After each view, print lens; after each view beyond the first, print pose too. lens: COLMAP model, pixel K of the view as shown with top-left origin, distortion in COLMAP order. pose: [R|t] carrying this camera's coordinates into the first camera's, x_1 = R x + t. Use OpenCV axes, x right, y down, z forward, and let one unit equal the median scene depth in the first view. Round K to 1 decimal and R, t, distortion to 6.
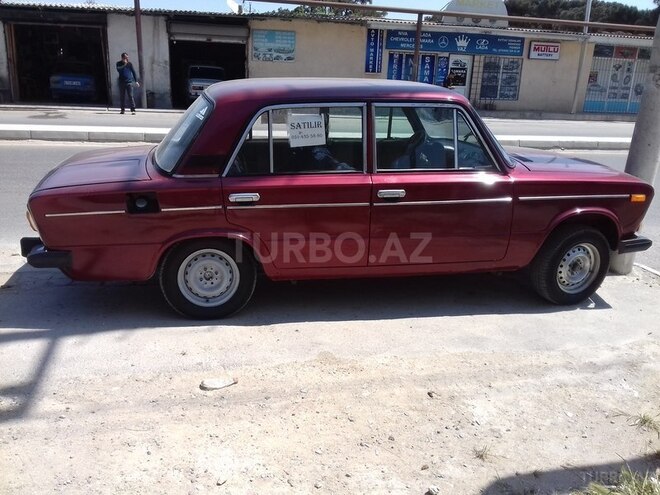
lens RADIAL K [[608.5, 0, 328.0], [0, 608.5, 262.8], [0, 0, 1]] dist [0.062044, -0.132084]
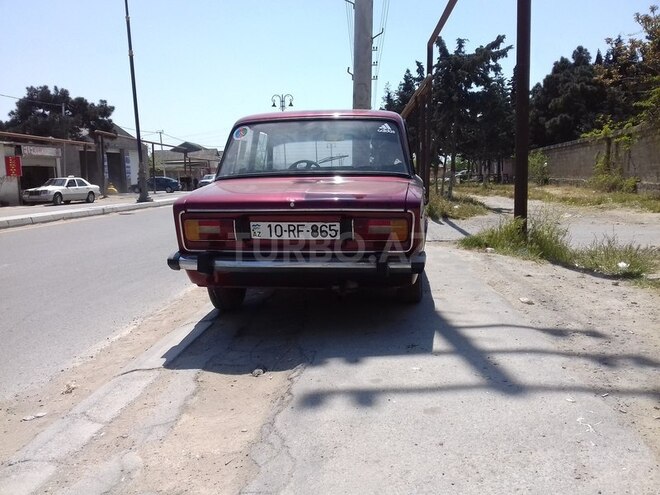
lens RADIAL K [[608.5, 0, 328.0], [0, 608.5, 262.8], [0, 0, 1]] dist [0.062044, -0.132084]
pose [[0.285490, -0.182552, 0.940835, -0.387206], [0.335788, 0.938516, 0.080210, -0.036094], [-0.897631, 0.293022, 0.329235, 0.219078]]
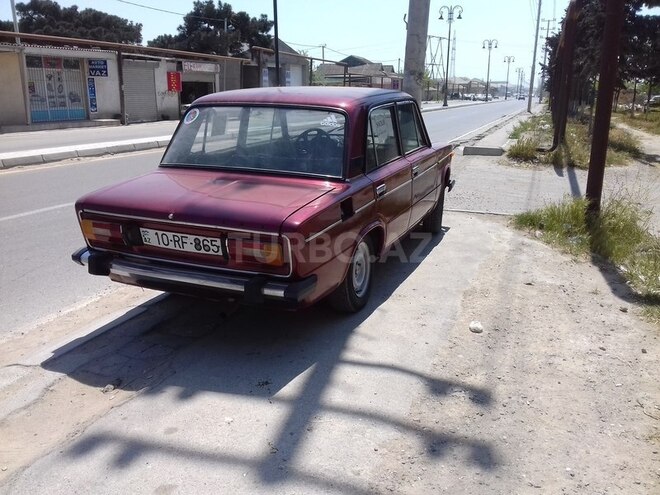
lens RADIAL K [[608.5, 0, 328.0], [0, 608.5, 262.8], [0, 0, 1]] dist [0.062044, -0.132084]
pose [[0.542479, -0.263819, 0.797569, -0.310434], [0.276380, 0.952604, 0.127118, -0.039699], [-0.793304, 0.151473, 0.589682, 0.115915]]
